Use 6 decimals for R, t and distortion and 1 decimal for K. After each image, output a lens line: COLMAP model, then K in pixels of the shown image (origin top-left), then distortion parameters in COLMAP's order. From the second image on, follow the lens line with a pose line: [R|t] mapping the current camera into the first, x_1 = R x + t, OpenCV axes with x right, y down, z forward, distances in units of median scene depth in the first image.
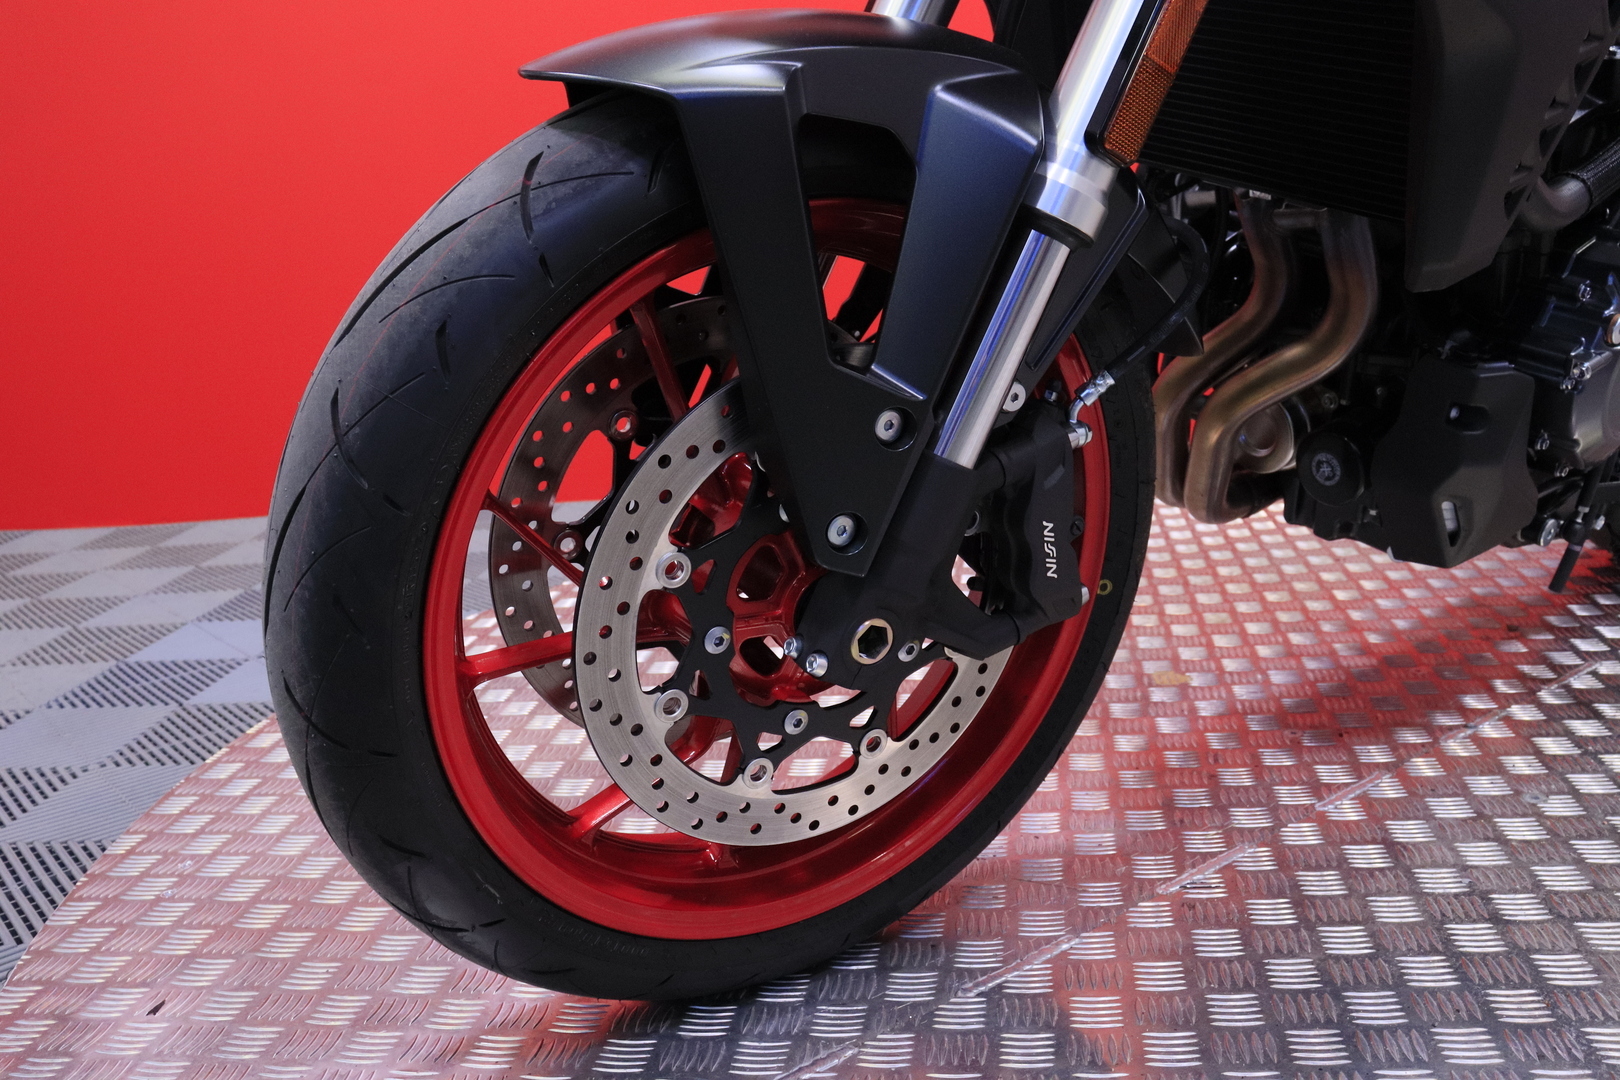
lens RADIAL K [[1410.5, 0, 788.5], [0, 1410.5, 537.8], [0, 0, 1]] dist [-0.165209, 0.155039]
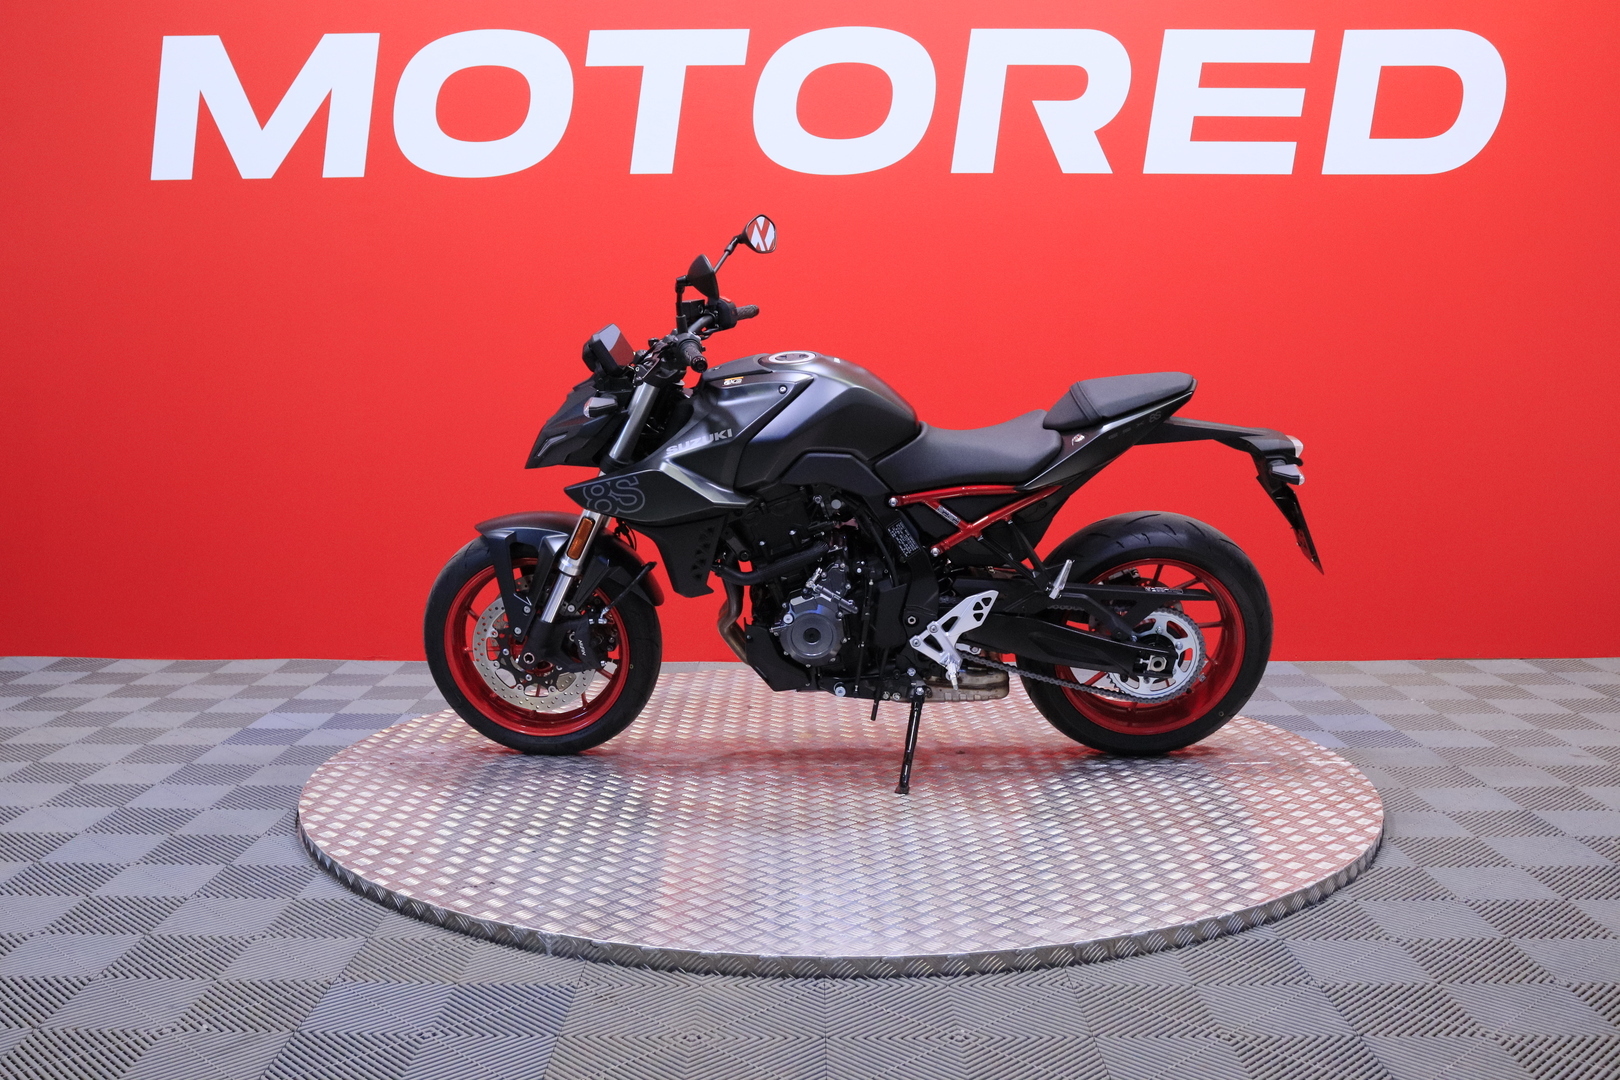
lens RADIAL K [[1593.2, 0, 810.0], [0, 1593.2, 540.0], [0, 0, 1]] dist [-0.121413, -0.159582]
pose [[0.808877, 0.131648, -0.573051, 3.292277], [-0.183558, 0.982441, -0.033398, -0.268076], [0.558592, 0.132203, 0.818839, -2.347772]]
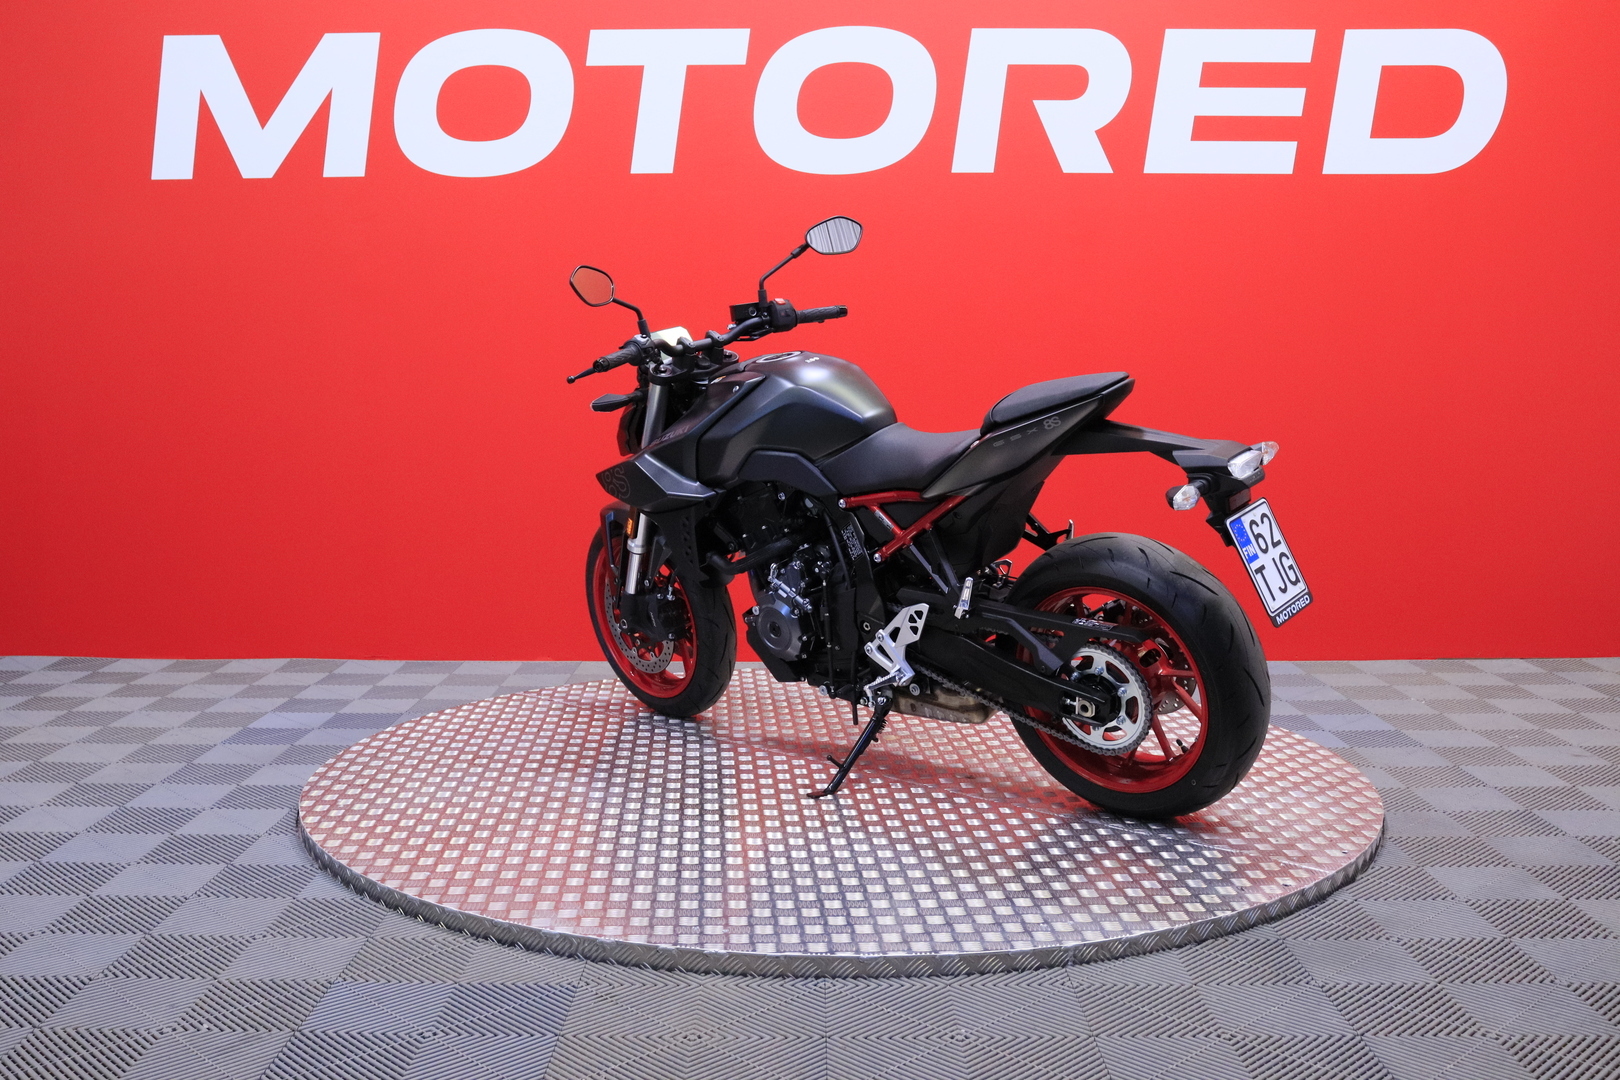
lens RADIAL K [[1593.2, 0, 810.0], [0, 1593.2, 540.0], [0, 0, 1]] dist [-0.121413, -0.159582]
pose [[0.202037, 0.174042, -0.963790, 5.139045], [-0.230407, 0.964910, 0.125945, -0.995840], [0.951890, 0.196618, 0.235048, 0.300994]]
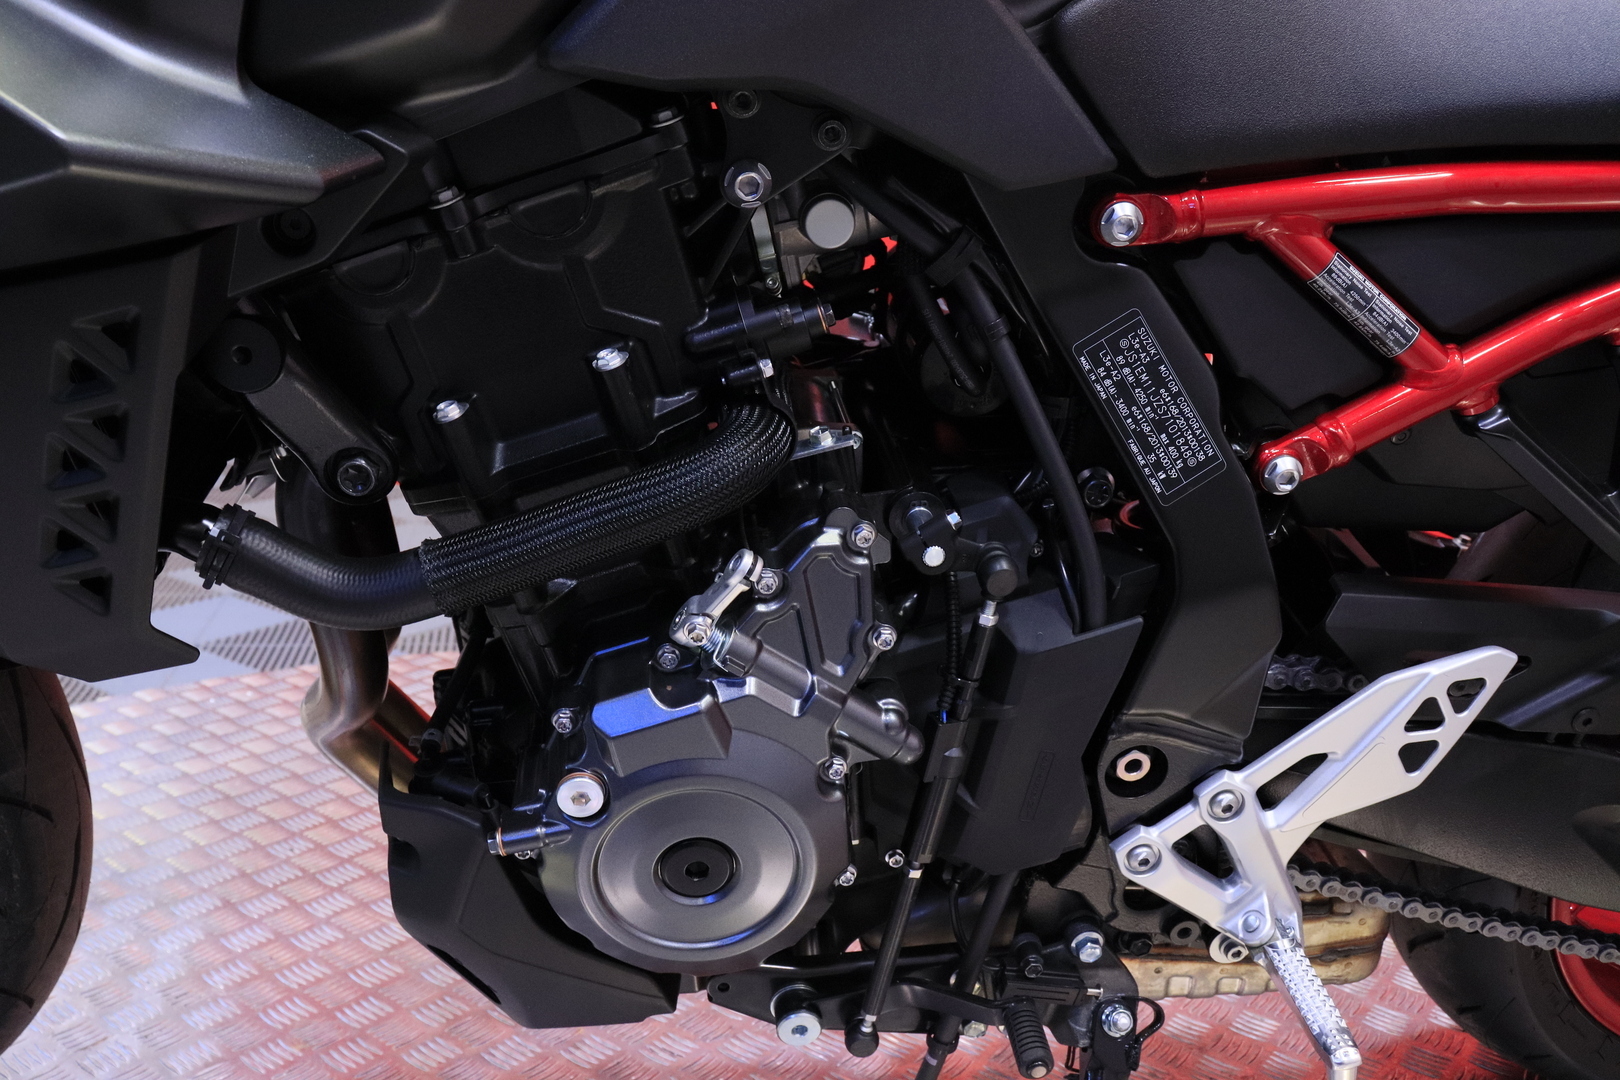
lens RADIAL K [[1410.5, 0, 788.5], [0, 1410.5, 537.8], [0, 0, 1]] dist [-0.165209, 0.155039]
pose [[0.865290, 0.218749, -0.451023, 1.154182], [-0.210507, 0.975148, 0.069094, -0.406037], [0.454928, 0.035158, 0.889834, 0.628614]]
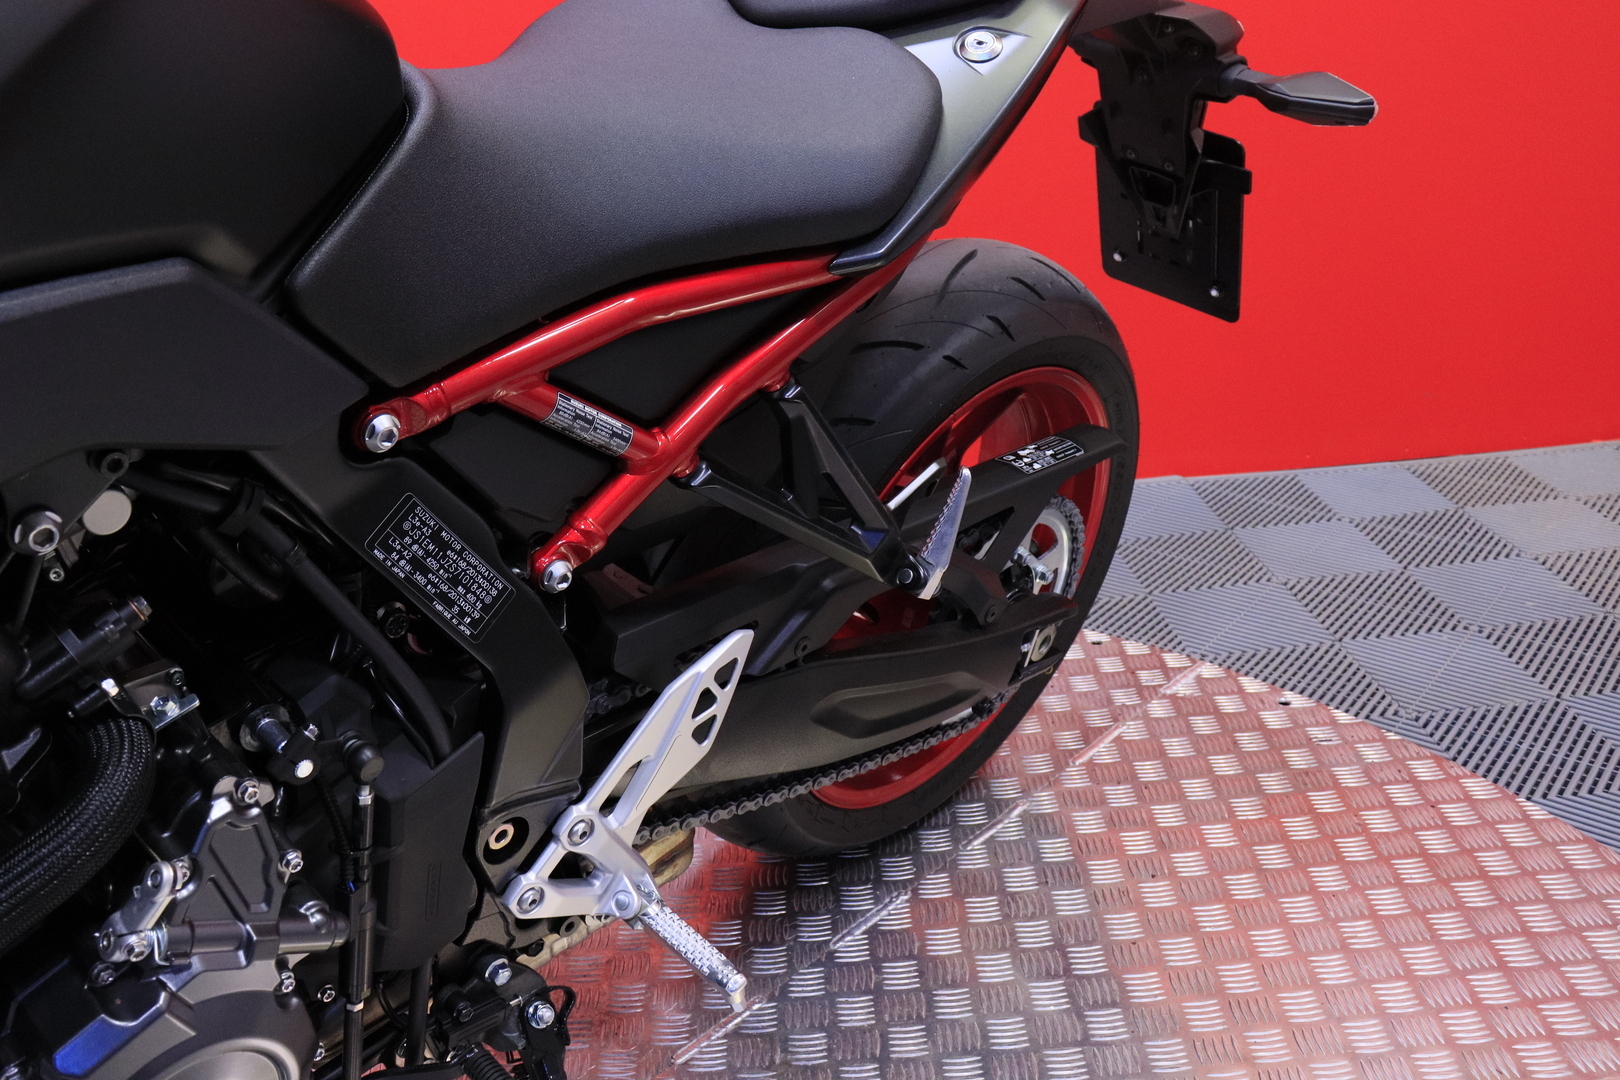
lens RADIAL K [[1410.5, 0, 788.5], [0, 1410.5, 537.8], [0, 0, 1]] dist [-0.165209, 0.155039]
pose [[0.985574, -0.055946, 0.159729, 1.032405], [0.028783, 0.985442, 0.167557, -0.633287], [-0.166778, -0.160542, 0.972837, 0.524499]]
